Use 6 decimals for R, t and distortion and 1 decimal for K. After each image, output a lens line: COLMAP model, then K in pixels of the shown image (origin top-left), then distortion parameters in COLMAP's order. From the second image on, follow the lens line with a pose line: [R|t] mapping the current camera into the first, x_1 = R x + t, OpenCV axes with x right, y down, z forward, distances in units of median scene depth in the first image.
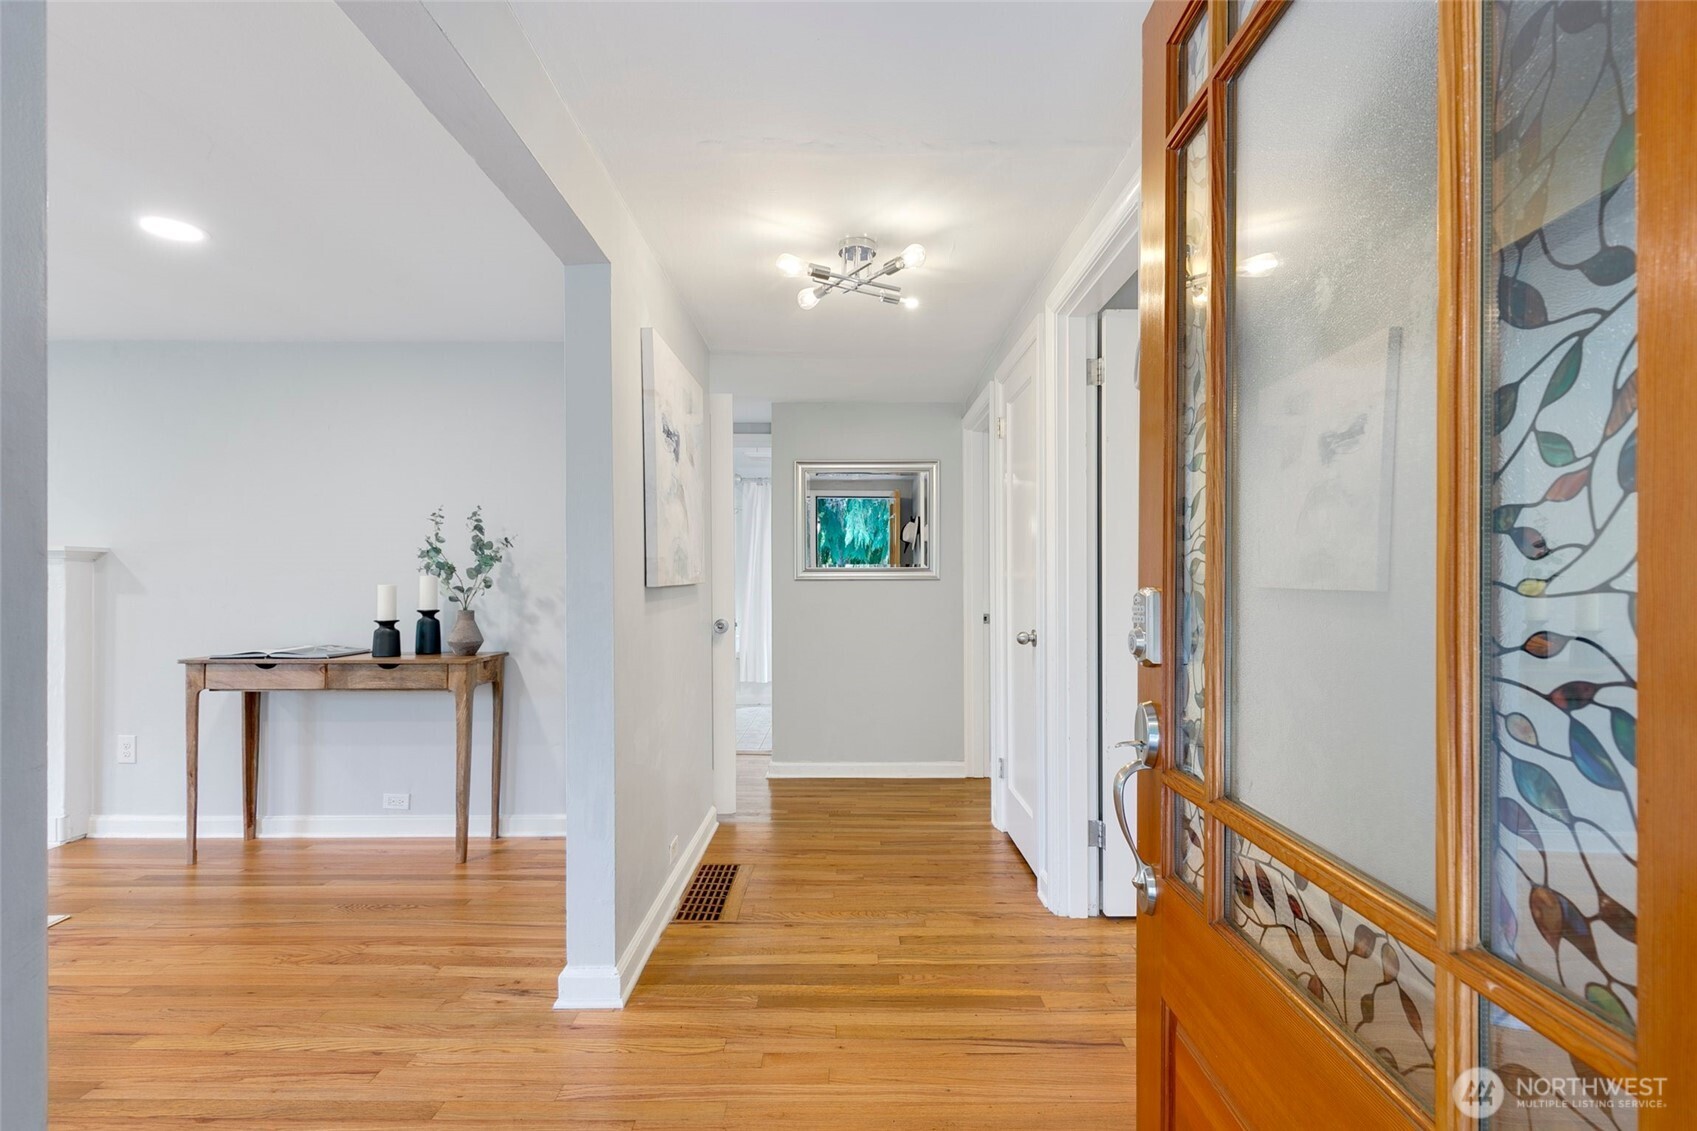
lens RADIAL K [[778.8, 0, 847.6], [0, 778.8, 576.3], [0, 0, 1]] dist [0.000530, 0.000248]
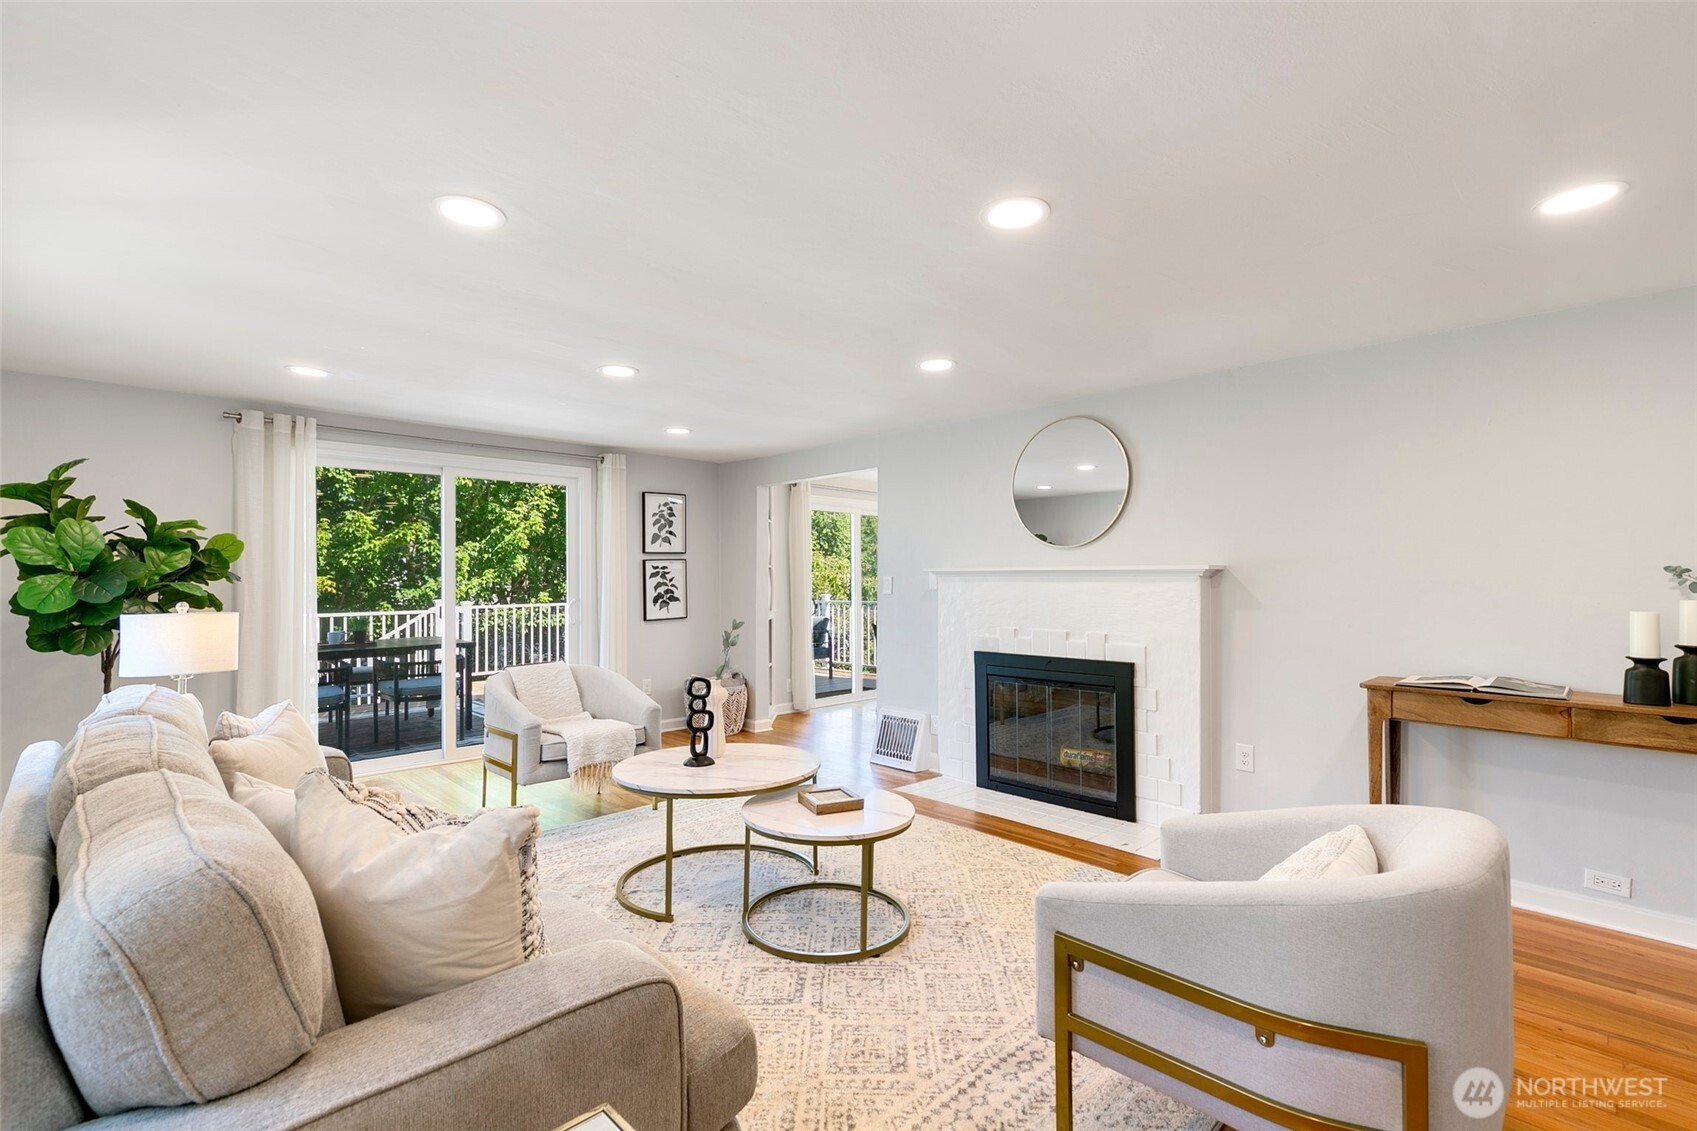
lens RADIAL K [[778.8, 0, 857.3], [0, 778.8, 575.9], [0, 0, 1]] dist [0.000530, 0.000248]
pose [[0.681559, -0.000223, -0.731763, -0.560351], [0.001883, 0.999997, 0.001449, -0.027612], [0.731761, -0.002366, 0.681557, -0.104740]]
